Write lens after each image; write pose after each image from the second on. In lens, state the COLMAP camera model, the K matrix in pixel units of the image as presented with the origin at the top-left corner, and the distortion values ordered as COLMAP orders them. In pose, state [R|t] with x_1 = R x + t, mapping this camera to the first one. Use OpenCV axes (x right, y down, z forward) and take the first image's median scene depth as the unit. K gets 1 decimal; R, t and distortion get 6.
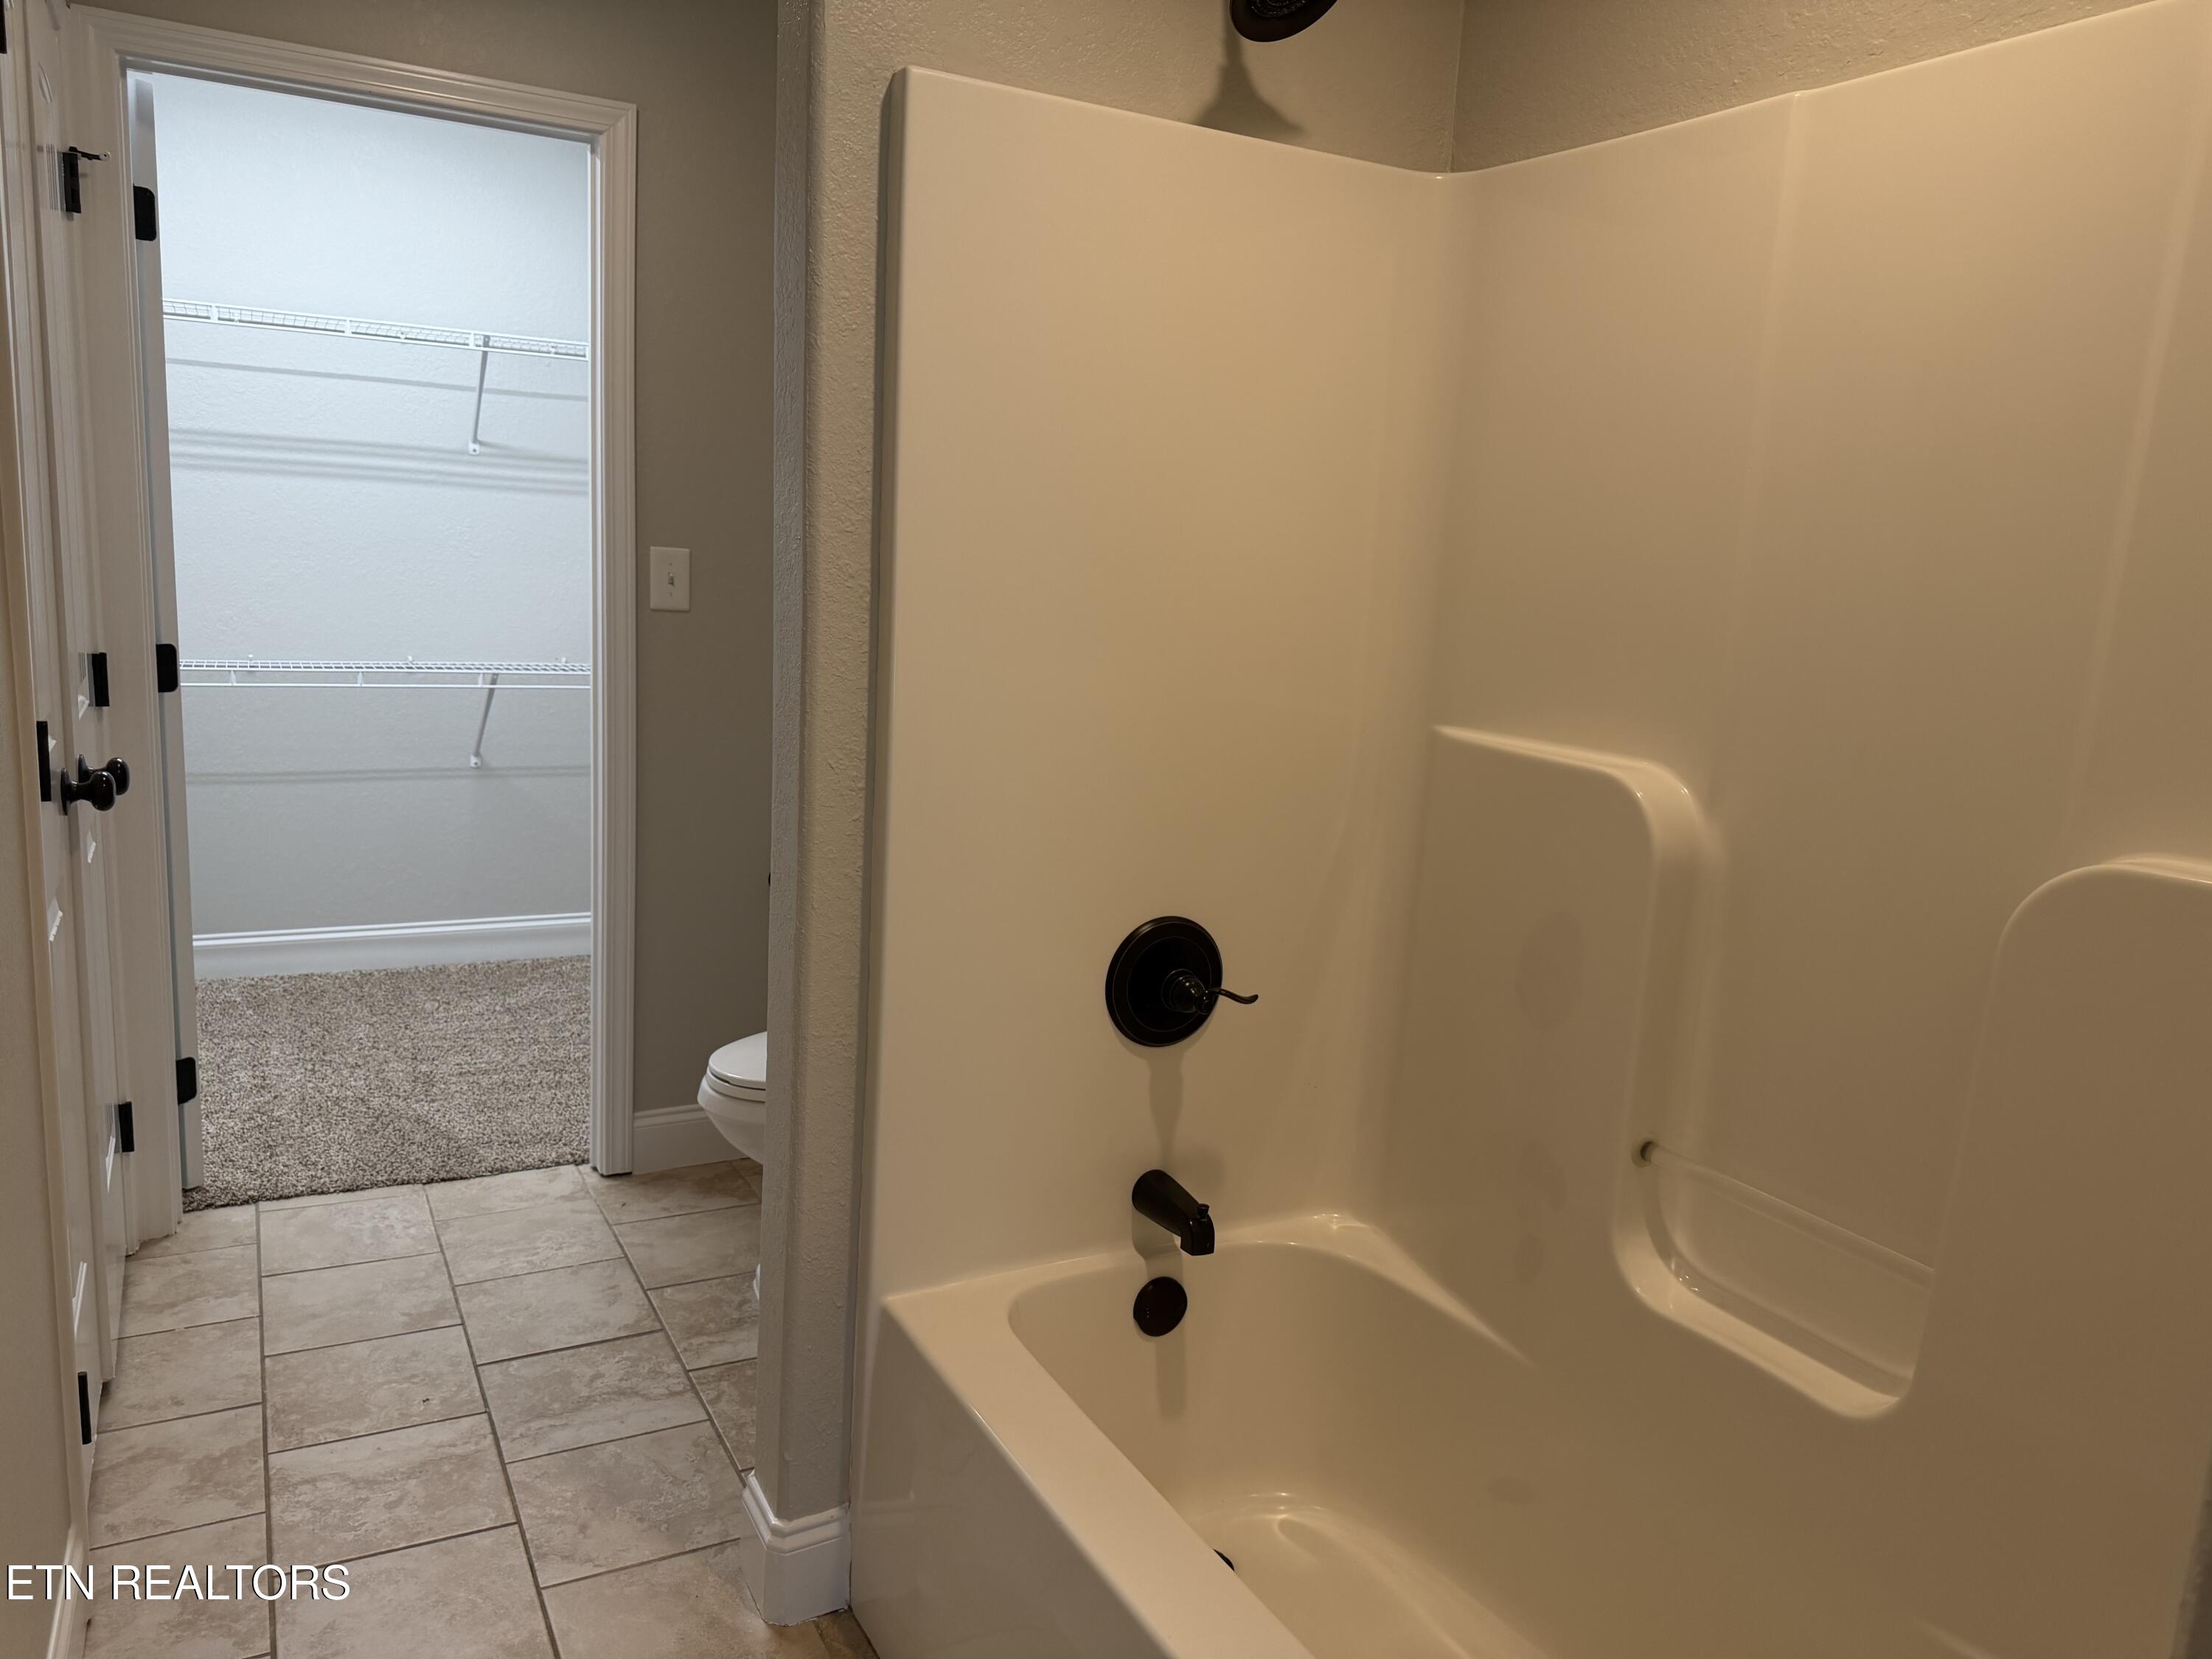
lens RADIAL K [[1609.7, 0, 1104.8], [0, 1609.7, 855.9], [0, 0, 1]] dist [-0.011737, 0.011530]
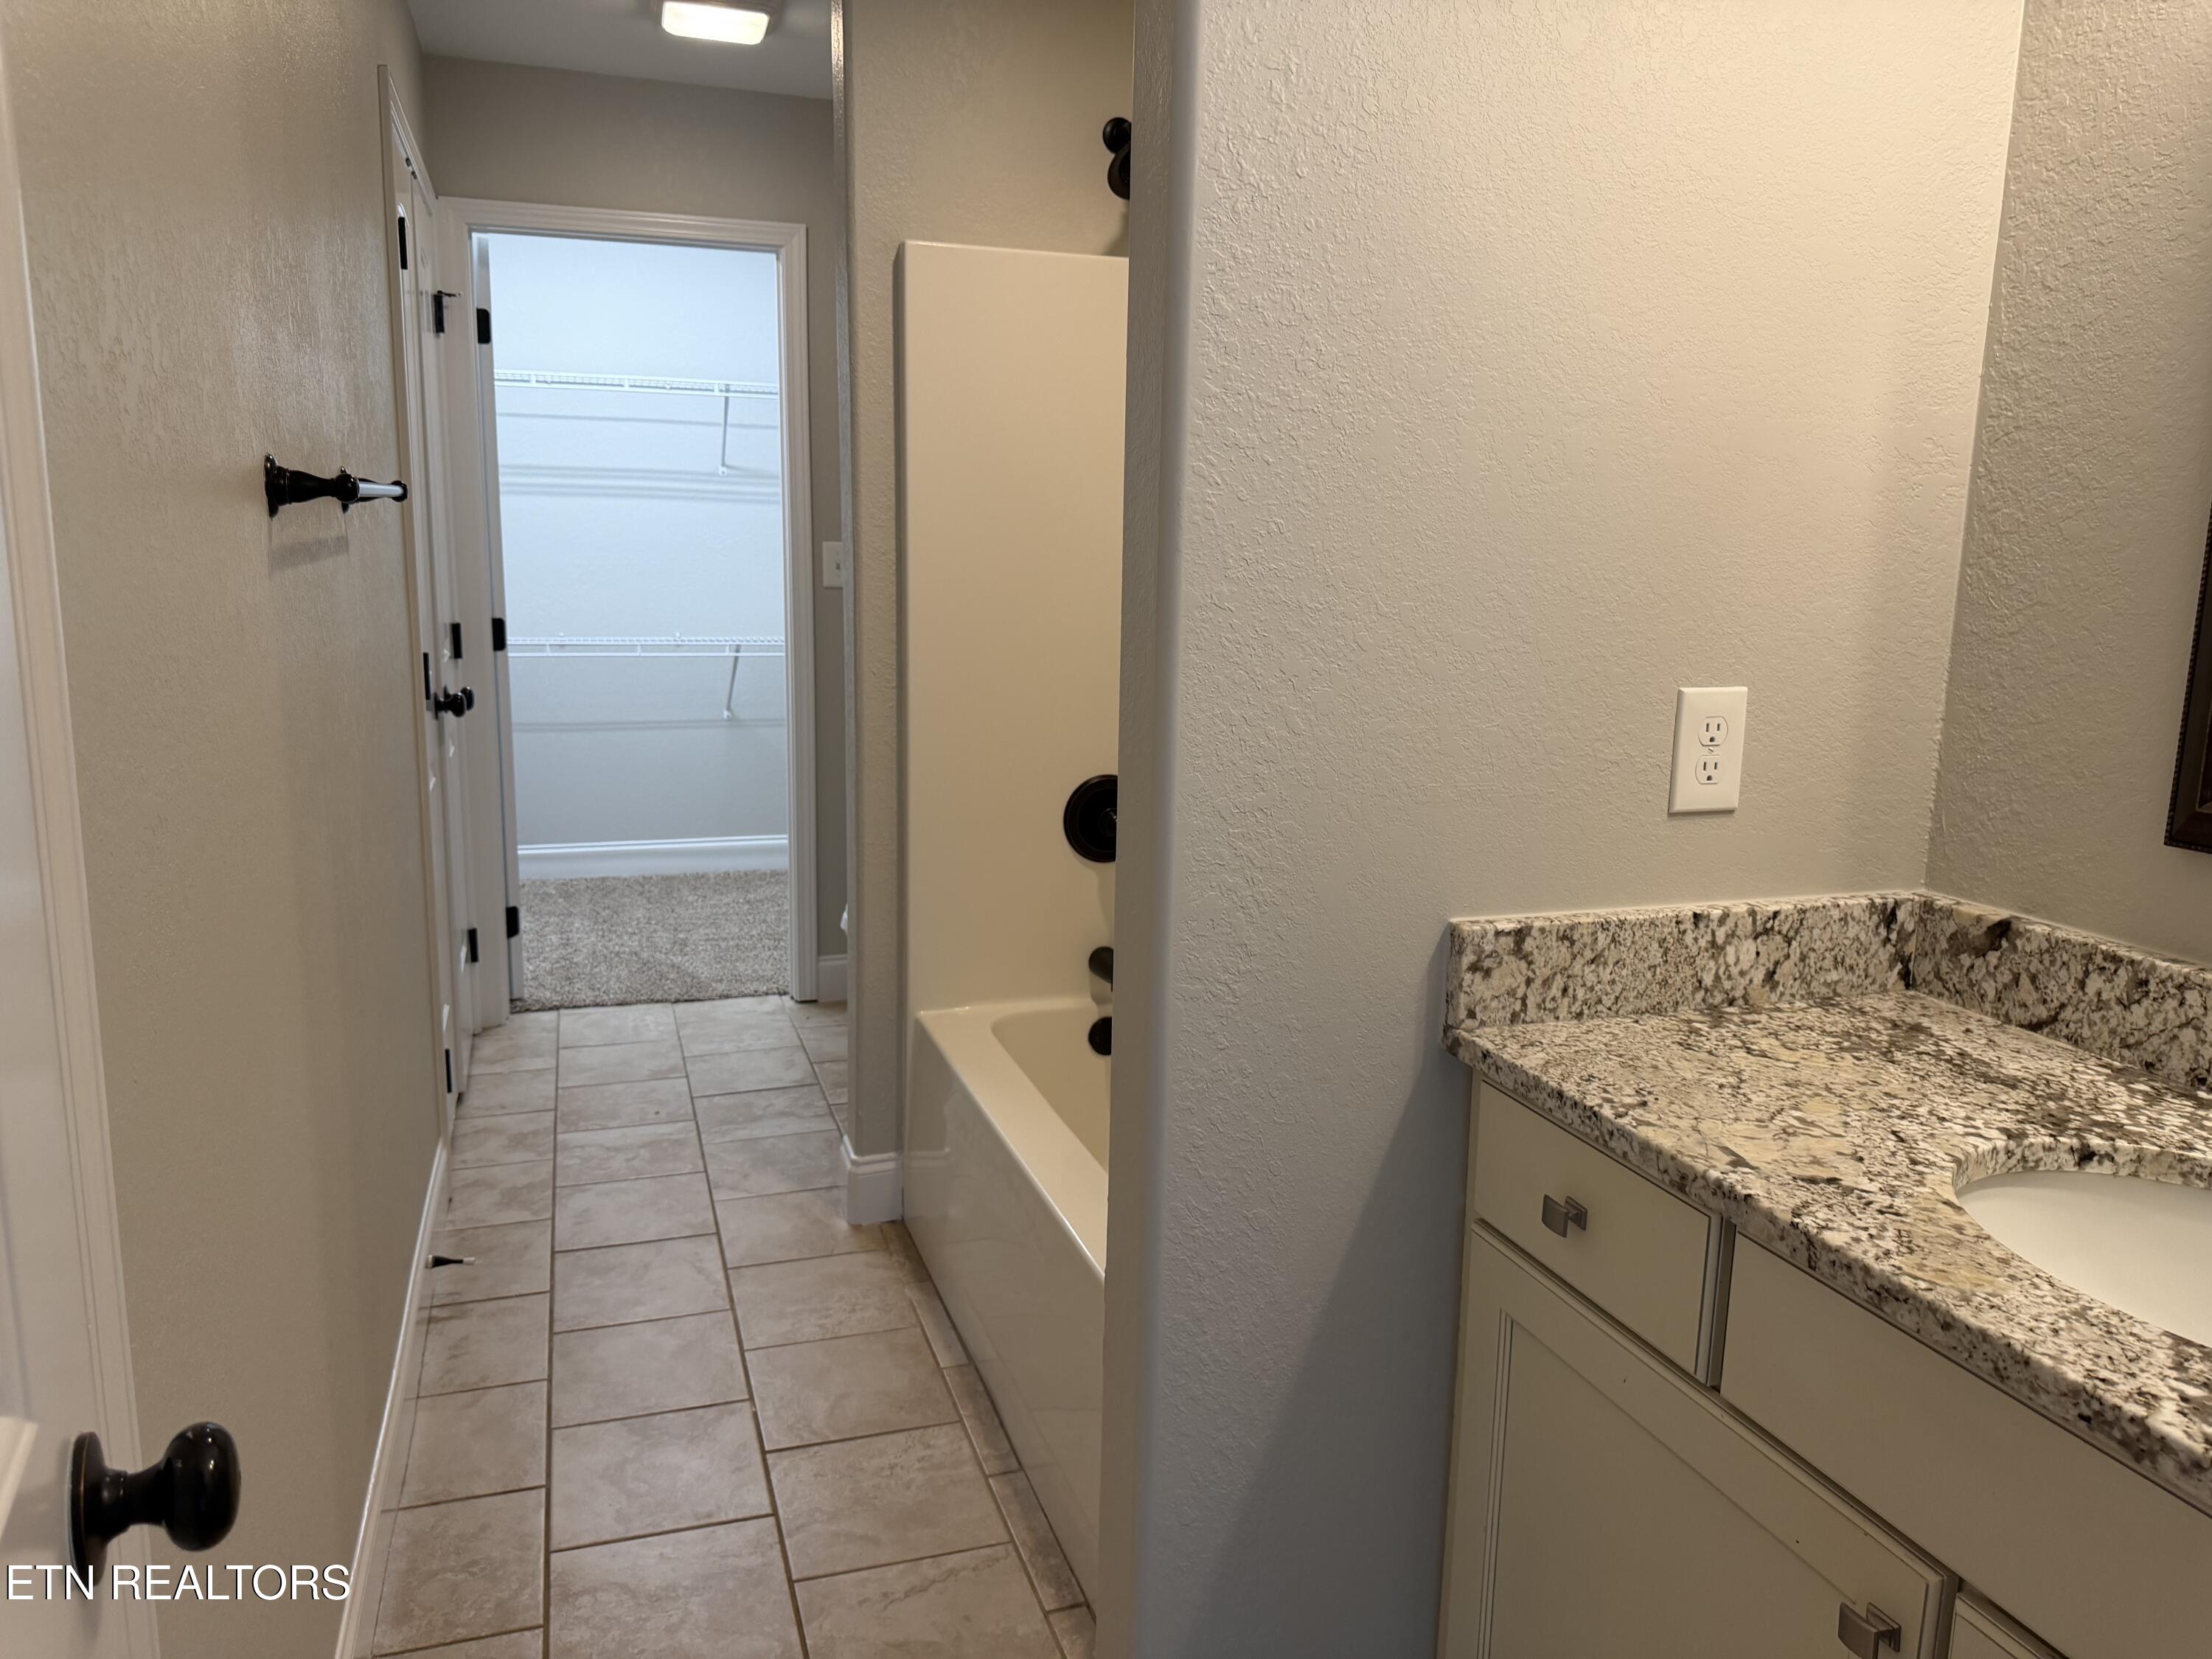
lens RADIAL K [[1619.7, 0, 1111.8], [0, 1619.7, 843.8], [0, 0, 1]] dist [0.129496, -0.271538]
pose [[0.983908, -0.002133, -0.178663, 0.241817], [0.001497, 0.999992, -0.003693, 0.083801], [0.178669, 0.003366, 0.983903, -0.386794]]
